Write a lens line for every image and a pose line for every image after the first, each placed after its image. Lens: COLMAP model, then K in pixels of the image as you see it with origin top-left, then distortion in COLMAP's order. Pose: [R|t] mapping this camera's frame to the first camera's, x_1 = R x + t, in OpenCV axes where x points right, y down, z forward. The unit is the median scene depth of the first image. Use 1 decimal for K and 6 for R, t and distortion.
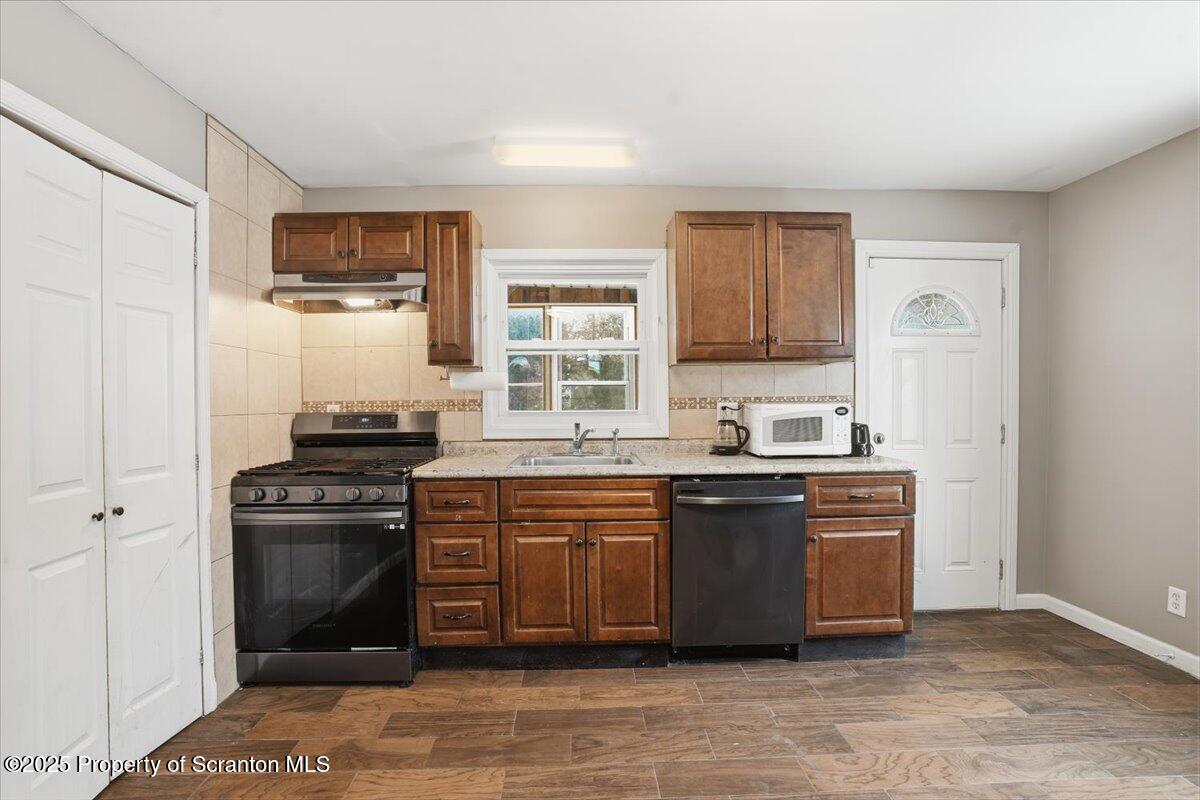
lens RADIAL K [[586.0, 0, 596.5], [0, 586.0, 401.4], [0, 0, 1]] dist [-0.047951, 0.012595]
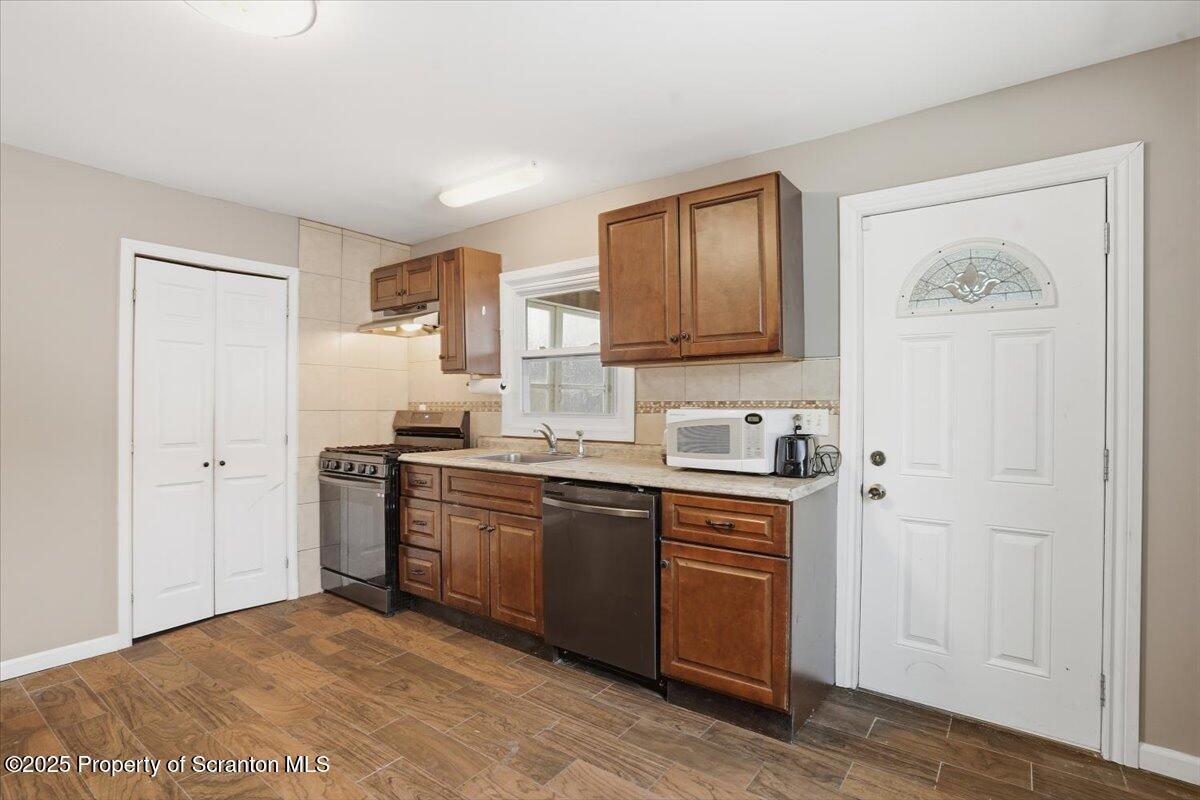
lens RADIAL K [[586.0, 0, 587.3], [0, 586.0, 402.0], [0, 0, 1]] dist [-0.047951, 0.012595]
pose [[0.774848, 0.008267, -0.632093, 0.825821], [-0.010173, 0.999948, 0.000607, -0.005942], [0.632065, 0.005960, 0.774892, 0.241651]]
